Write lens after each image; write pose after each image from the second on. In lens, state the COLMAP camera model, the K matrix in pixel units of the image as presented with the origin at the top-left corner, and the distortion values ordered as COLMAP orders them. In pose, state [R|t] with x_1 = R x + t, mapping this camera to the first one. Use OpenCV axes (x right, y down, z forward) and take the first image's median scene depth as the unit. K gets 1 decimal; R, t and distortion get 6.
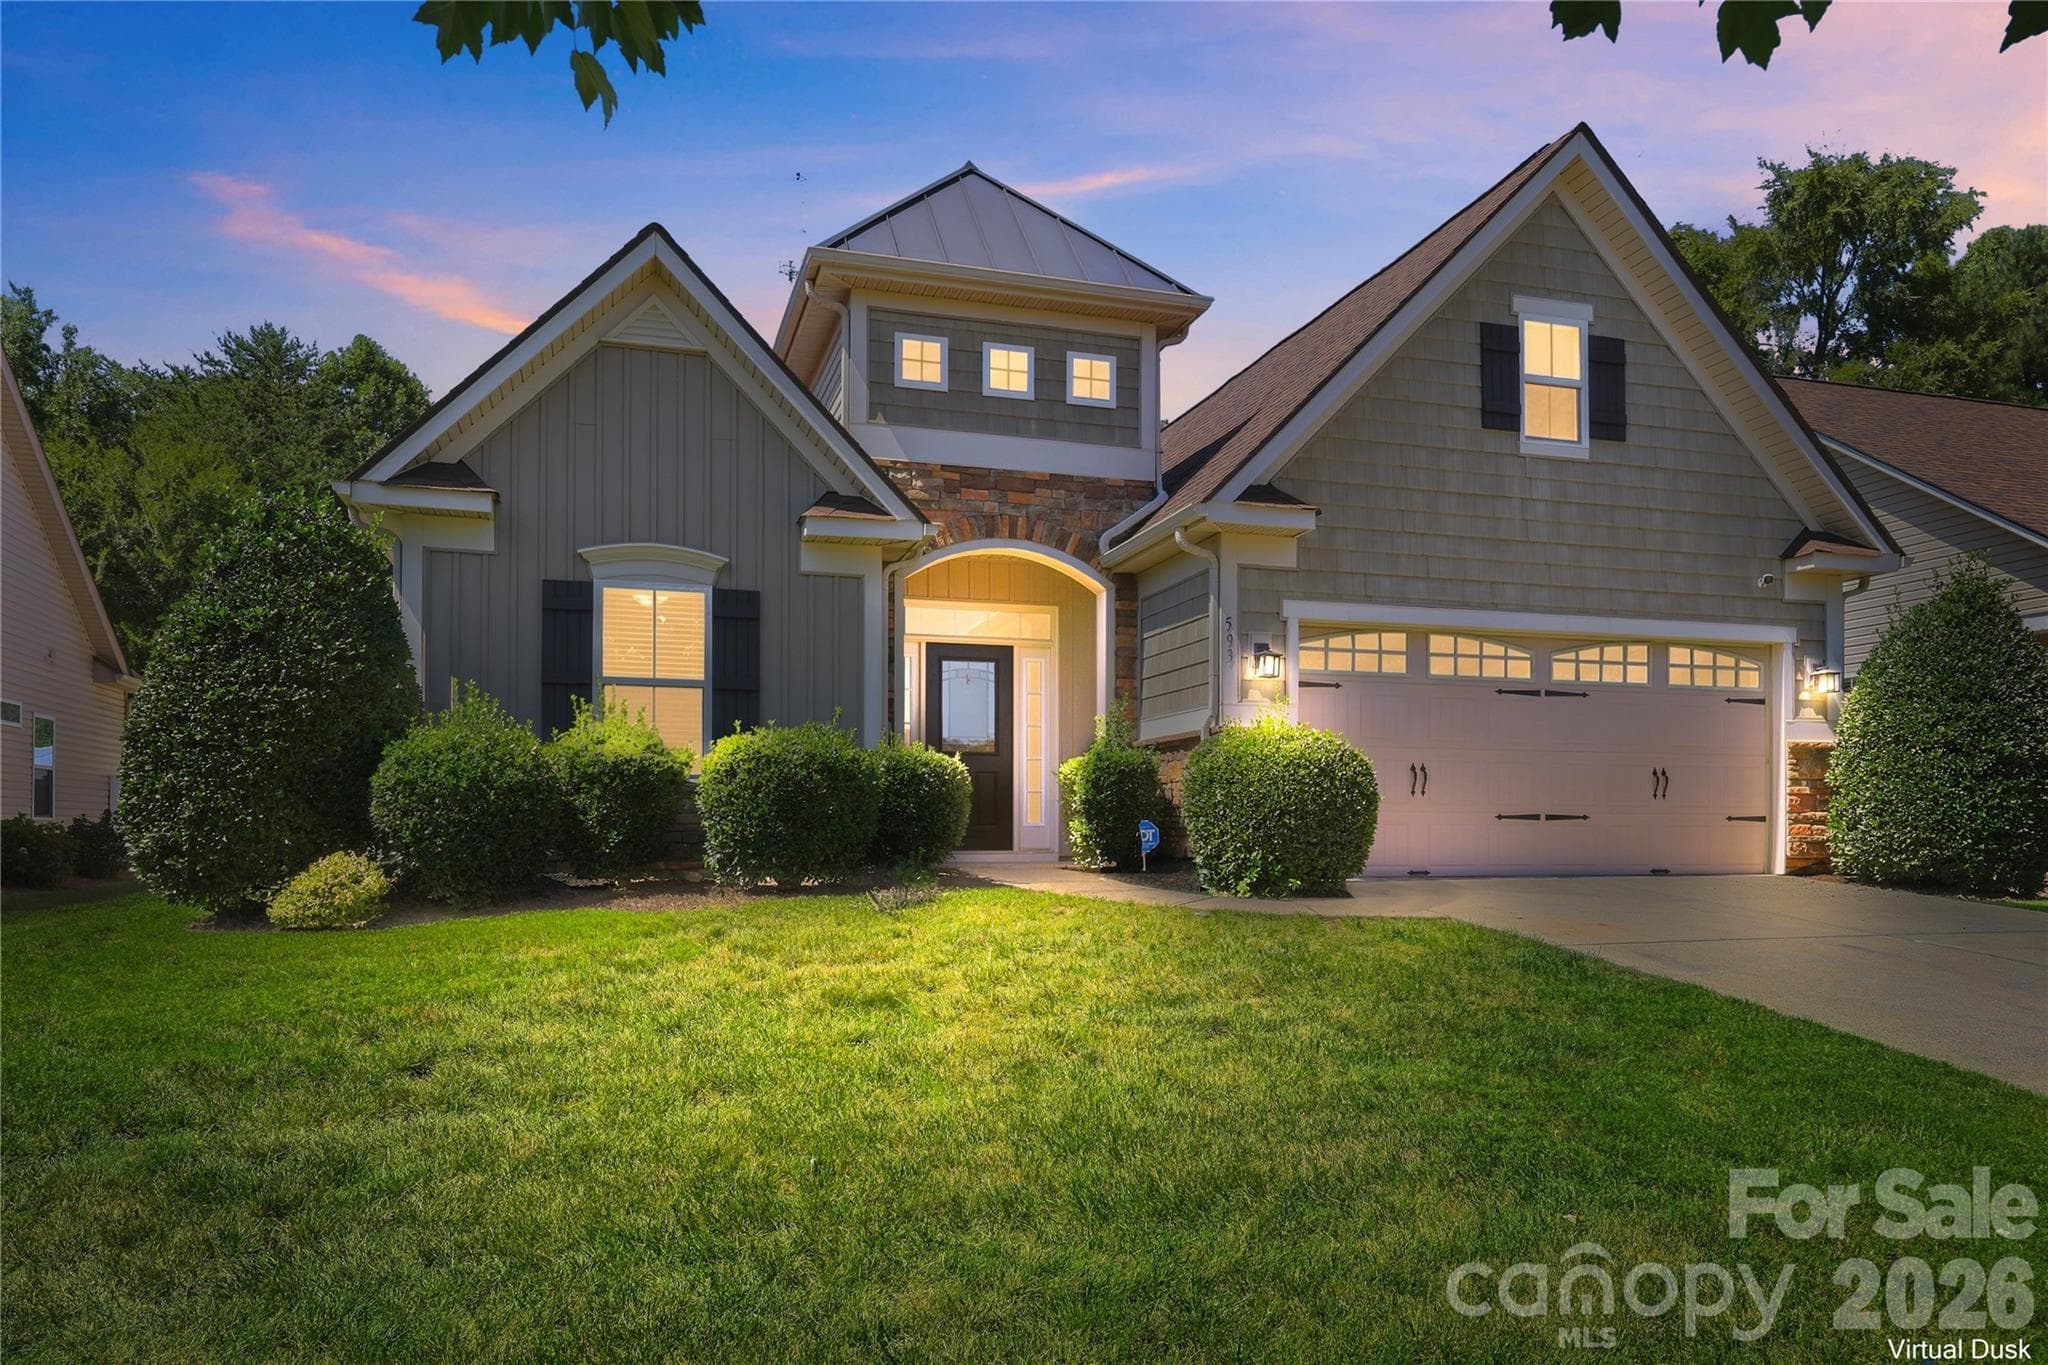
lens RADIAL K [[1377.9, 0, 1025.8], [0, 1377.9, 860.1], [0, 0, 1]] dist [0.003714, -0.001557]
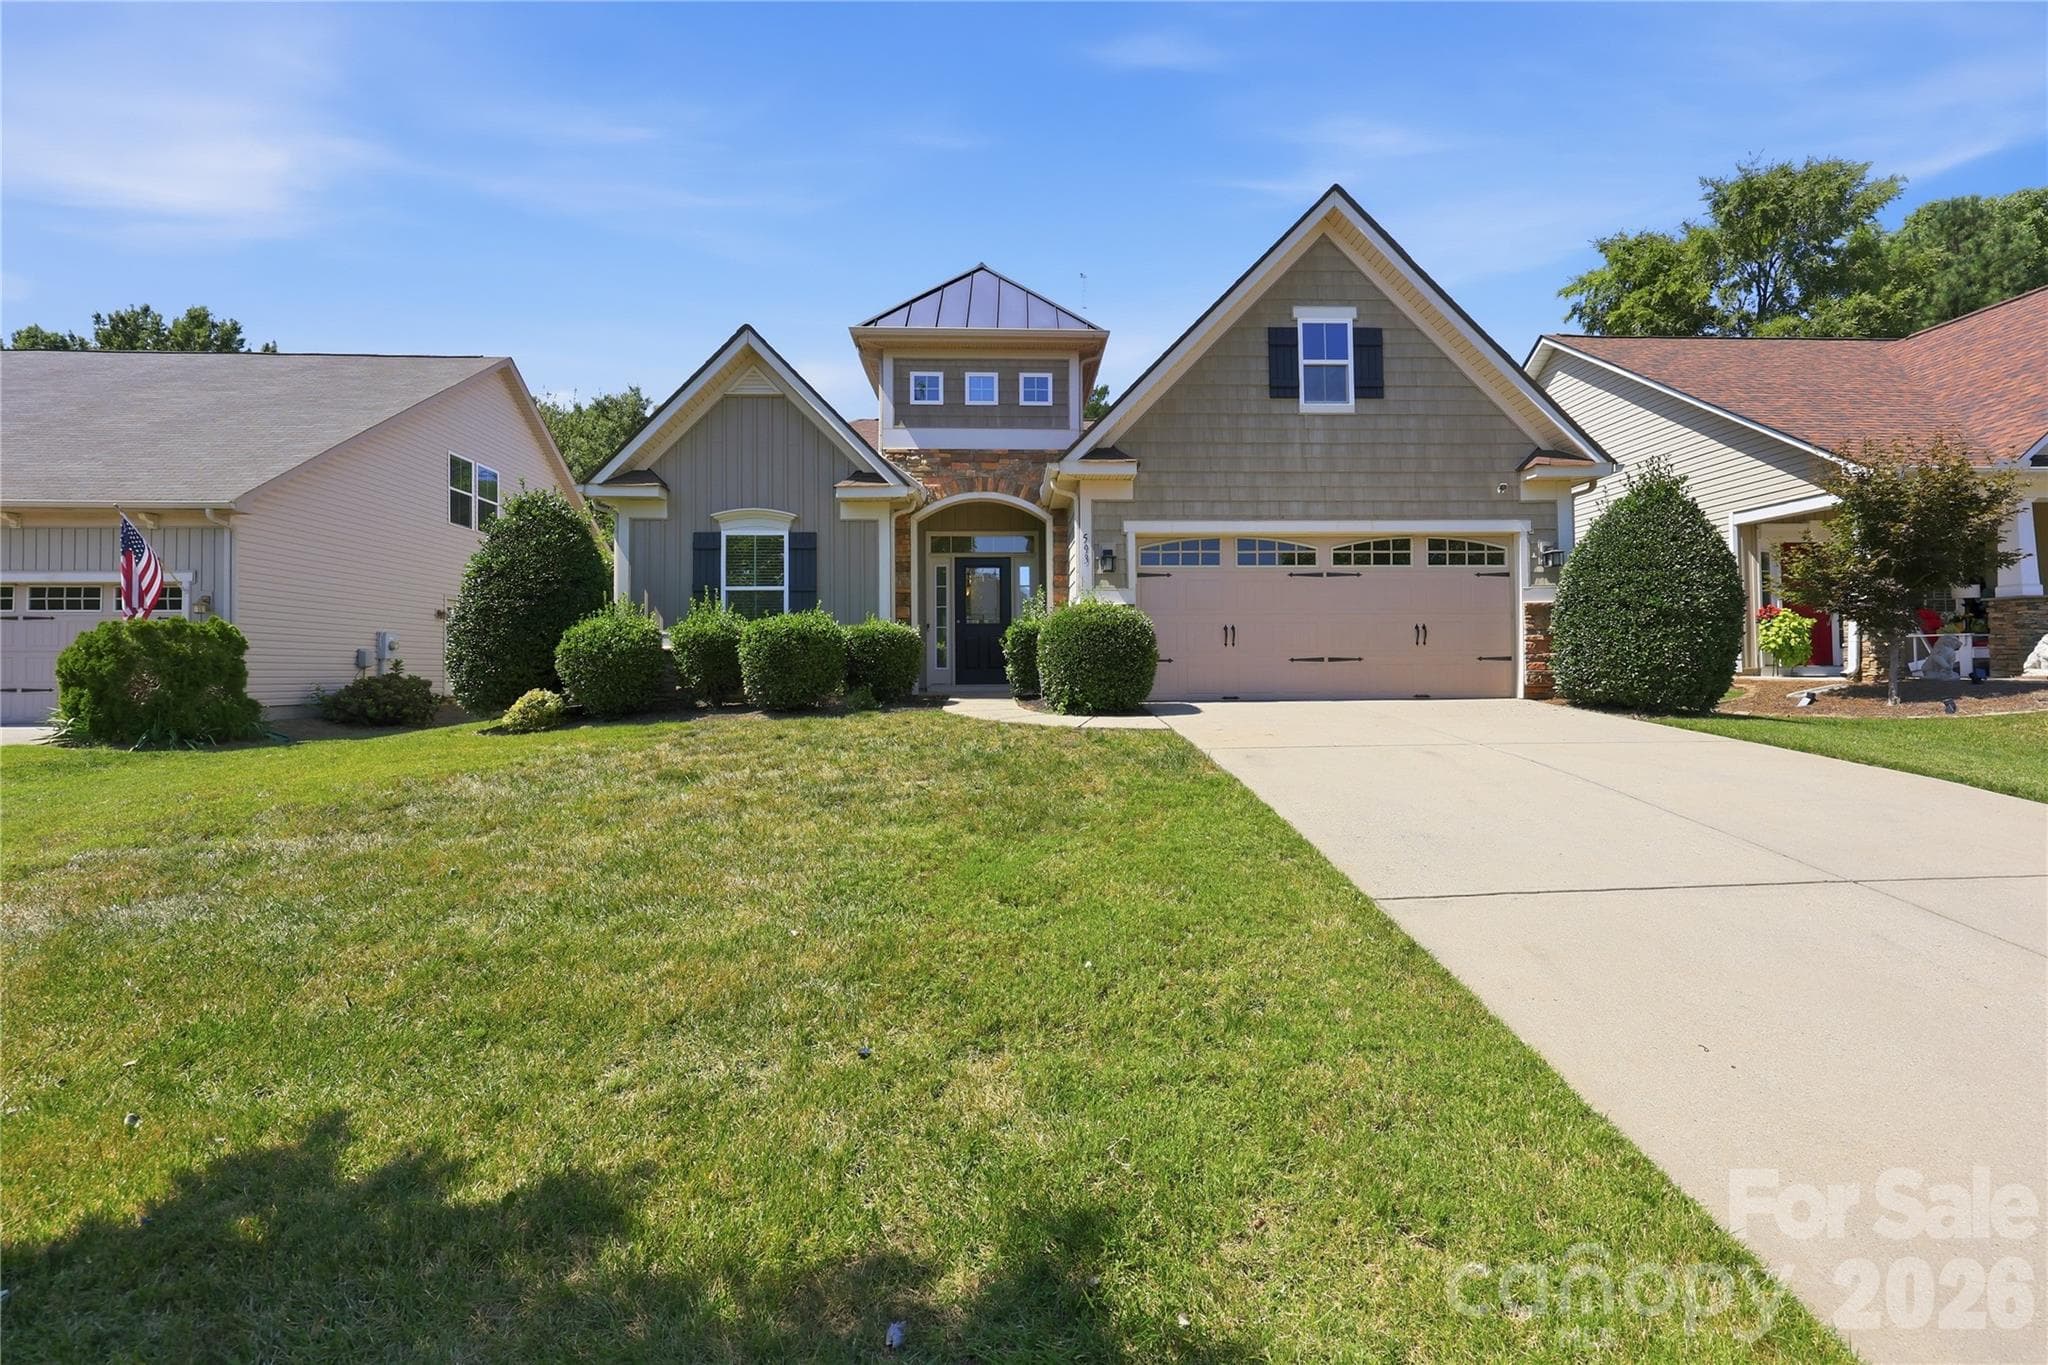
lens RADIAL K [[844.7, 0, 1022.1], [0, 844.7, 676.3], [0, 0, 1]] dist [0.000281, 0.000133]
pose [[0.968527, -0.007776, -0.248785, 0.286255], [0.004630, 0.999902, -0.013229, -0.002948], [0.248864, 0.011661, 0.968468, 0.054282]]
